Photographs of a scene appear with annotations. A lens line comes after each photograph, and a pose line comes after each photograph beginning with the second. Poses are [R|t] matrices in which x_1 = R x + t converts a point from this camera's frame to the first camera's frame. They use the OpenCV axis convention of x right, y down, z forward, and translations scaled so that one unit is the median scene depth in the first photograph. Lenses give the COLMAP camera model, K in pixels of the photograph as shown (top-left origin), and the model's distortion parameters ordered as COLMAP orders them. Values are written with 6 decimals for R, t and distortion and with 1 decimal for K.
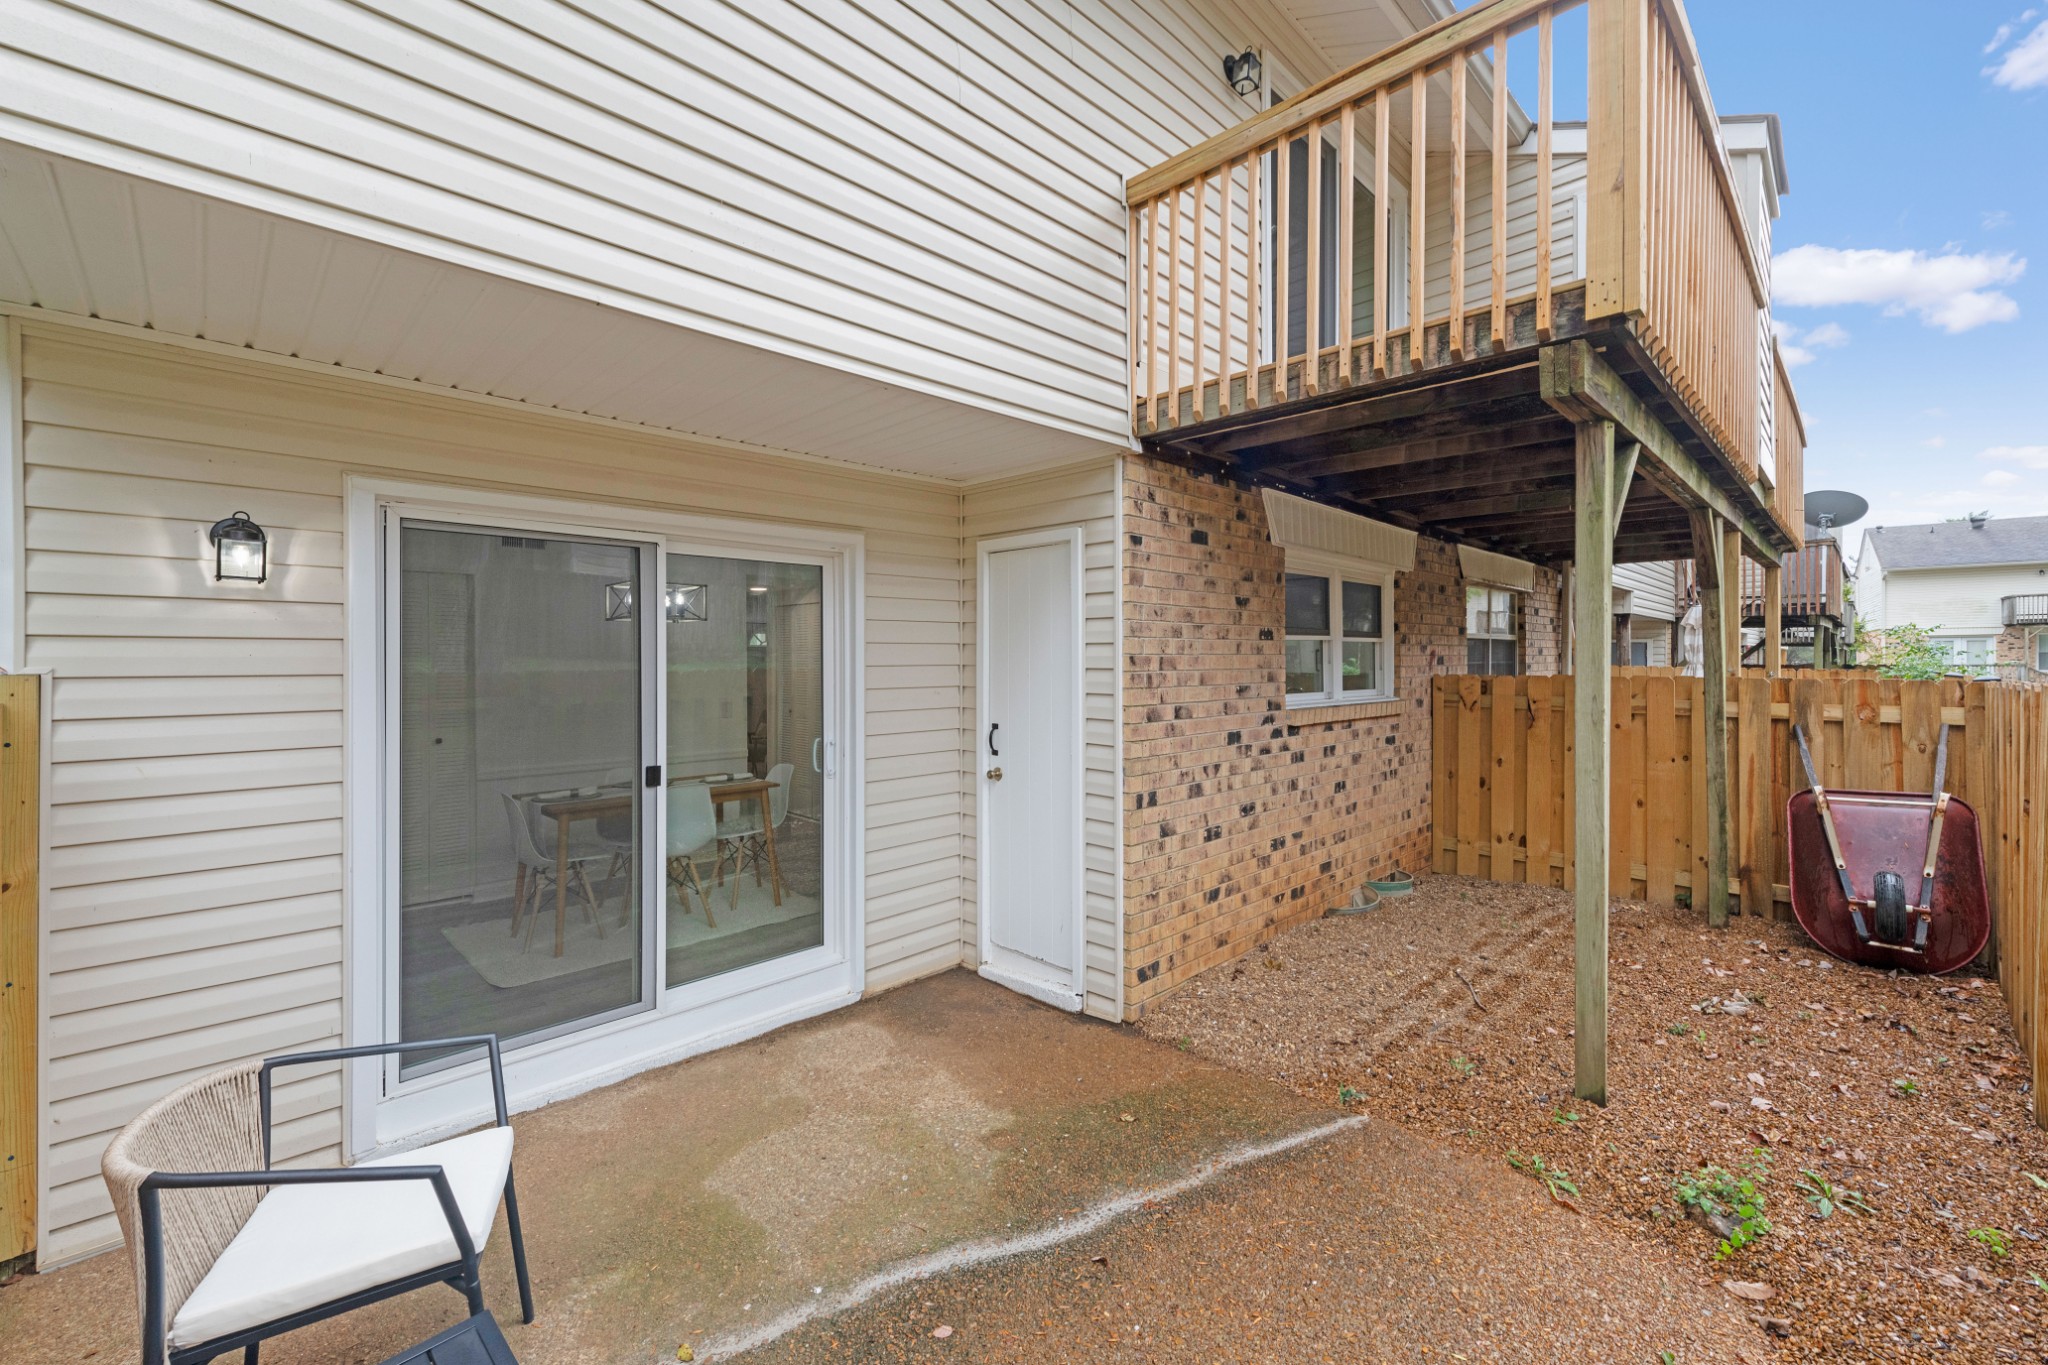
lens RADIAL K [[812.1, 0, 1018.0], [0, 812.1, 671.7], [0, 0, 1]] dist [0.010872, -0.005540]
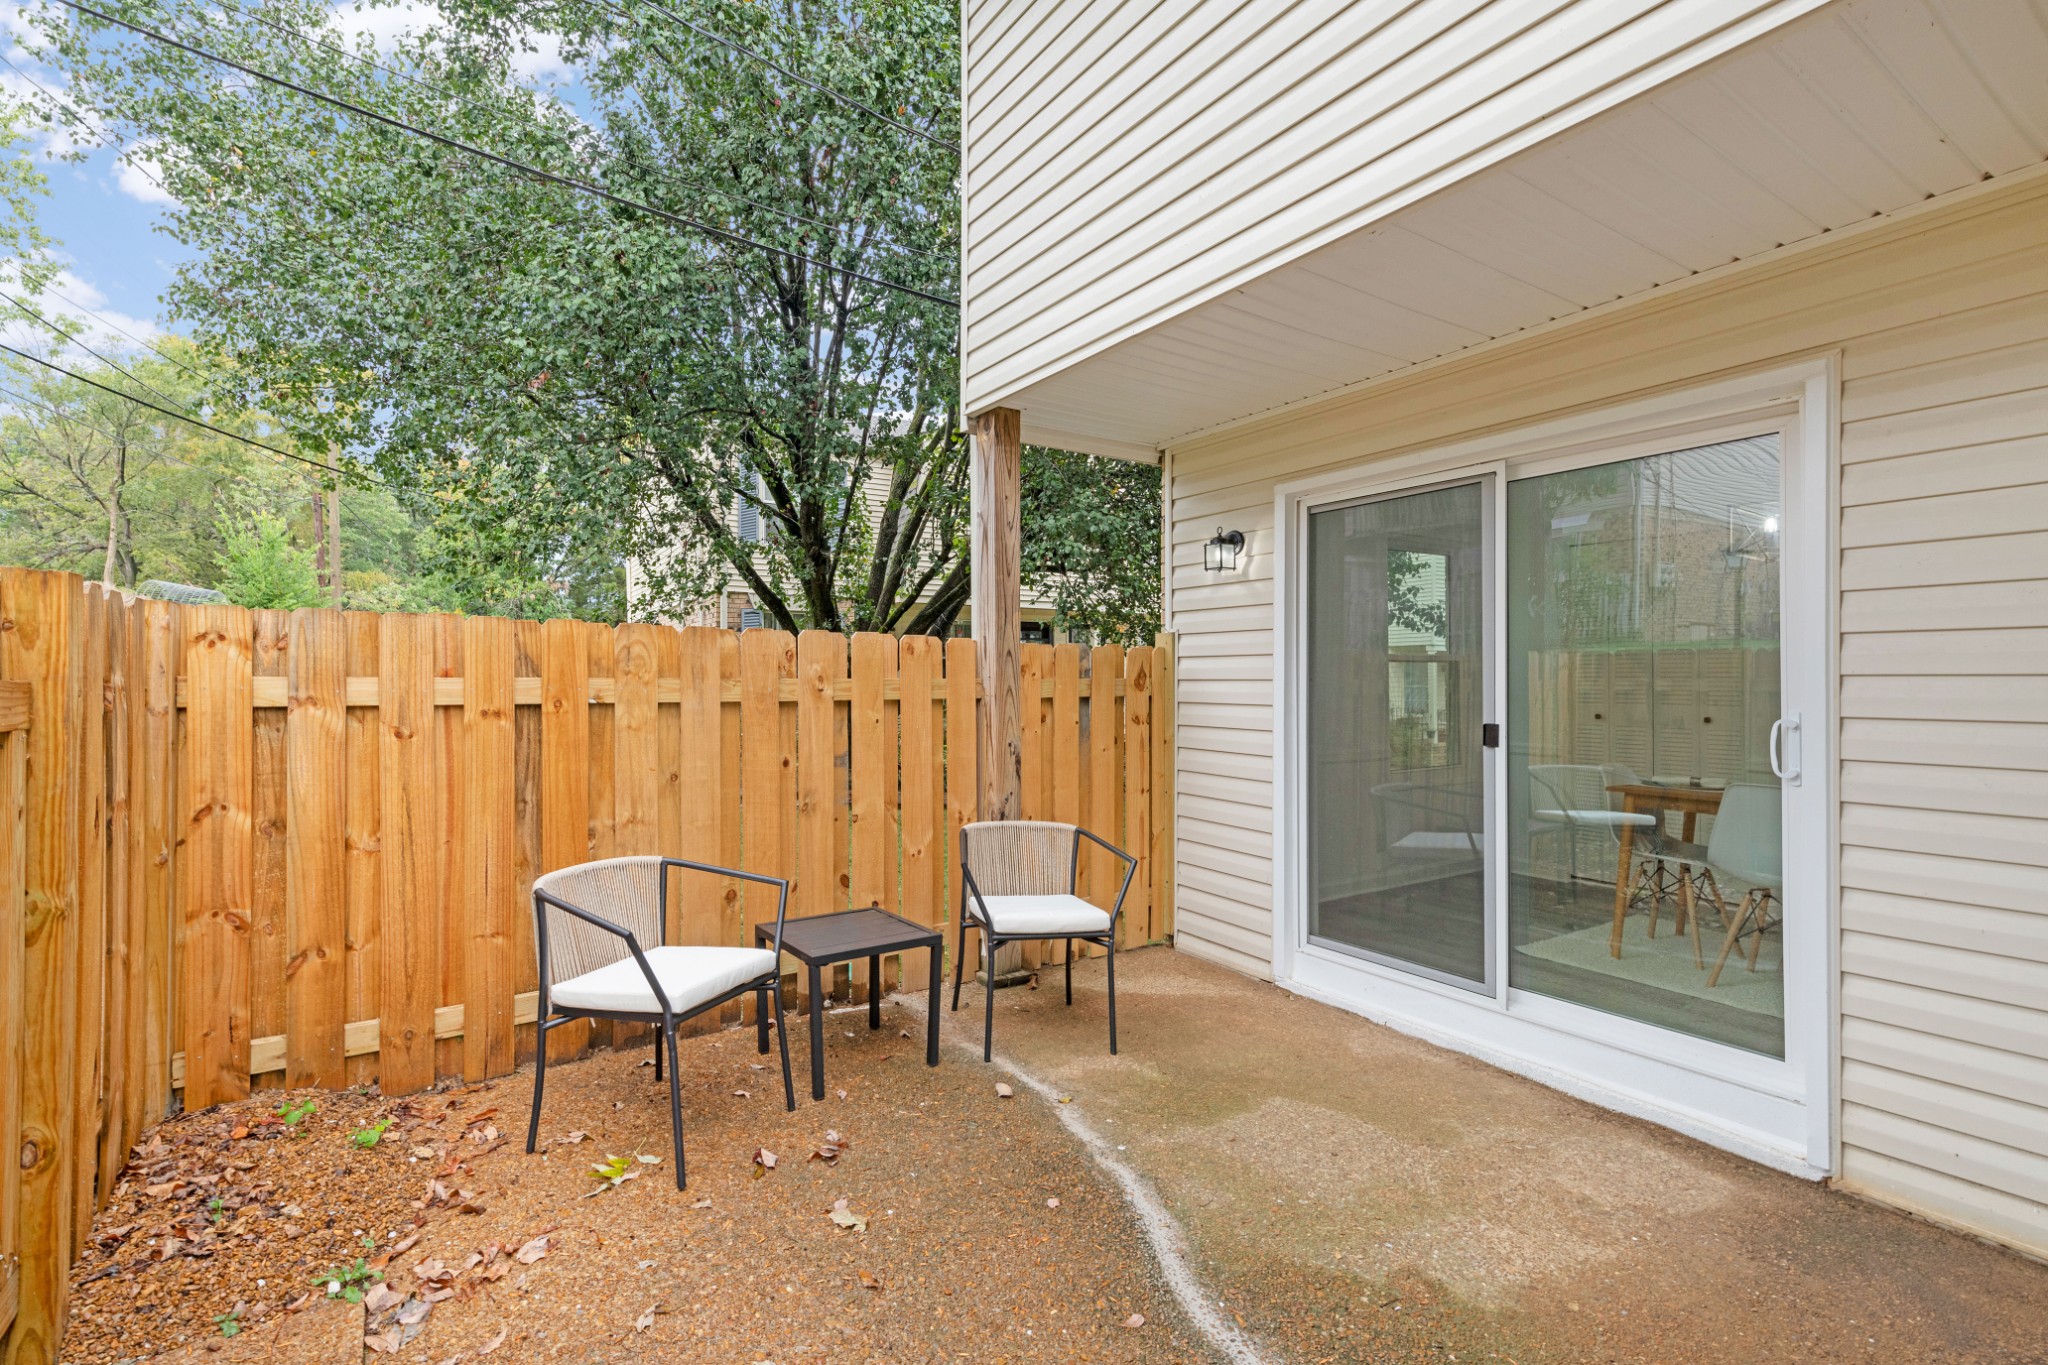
lens RADIAL K [[915.6, 0, 1023.6], [0, 915.6, 688.0], [0, 0, 1]] dist [0.001098, -0.000061]
pose [[-0.166525, 0.011932, -0.985965, 0.700821], [-0.015930, 0.999764, 0.014789, 0.078508], [0.985908, 0.018169, -0.166296, 0.742155]]
